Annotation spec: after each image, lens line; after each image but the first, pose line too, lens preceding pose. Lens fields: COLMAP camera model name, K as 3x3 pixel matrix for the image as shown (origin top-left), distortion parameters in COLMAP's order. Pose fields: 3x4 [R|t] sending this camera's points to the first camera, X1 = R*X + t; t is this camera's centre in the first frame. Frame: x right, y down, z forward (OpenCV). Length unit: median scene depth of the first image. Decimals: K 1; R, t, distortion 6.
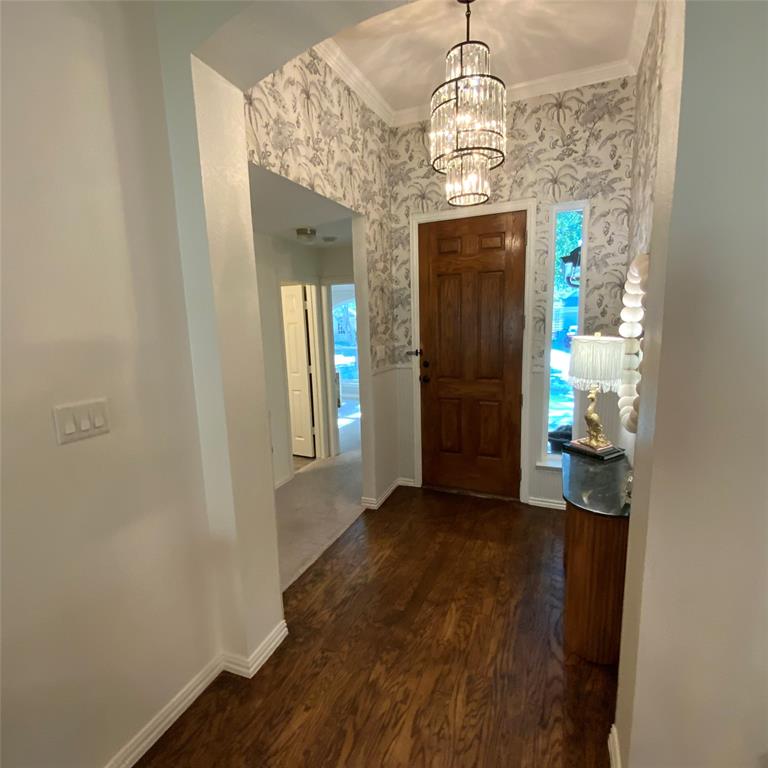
lens RADIAL K [[405.5, 0, 393.5], [0, 405.5, 385.1], [0, 0, 1]] dist [0.001990, -0.012761]
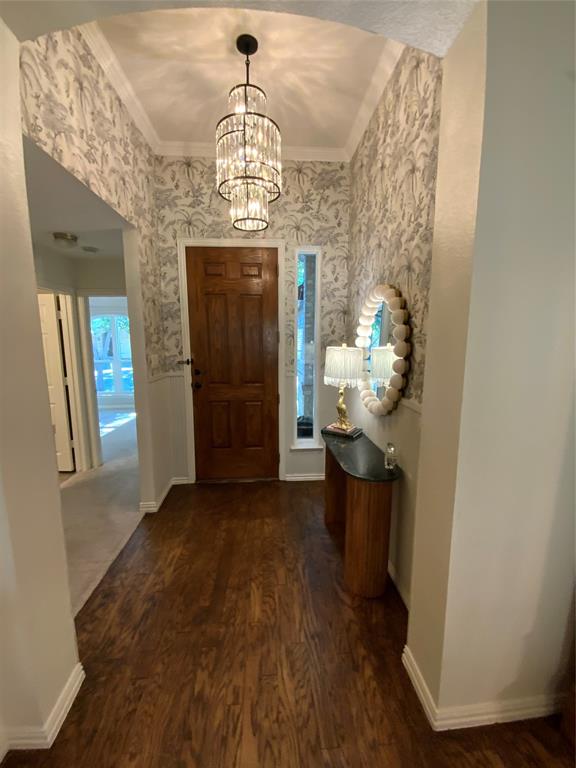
lens RADIAL K [[317.6, 0, 288.0], [0, 317.6, 384.0], [0, 0, 1]] dist [0.007671, -0.010847]
pose [[0.896749, -0.035311, 0.441129, -0.107475], [0.048081, 0.998685, -0.017800, 0.012090], [-0.439920, 0.037172, 0.897267, 0.129028]]
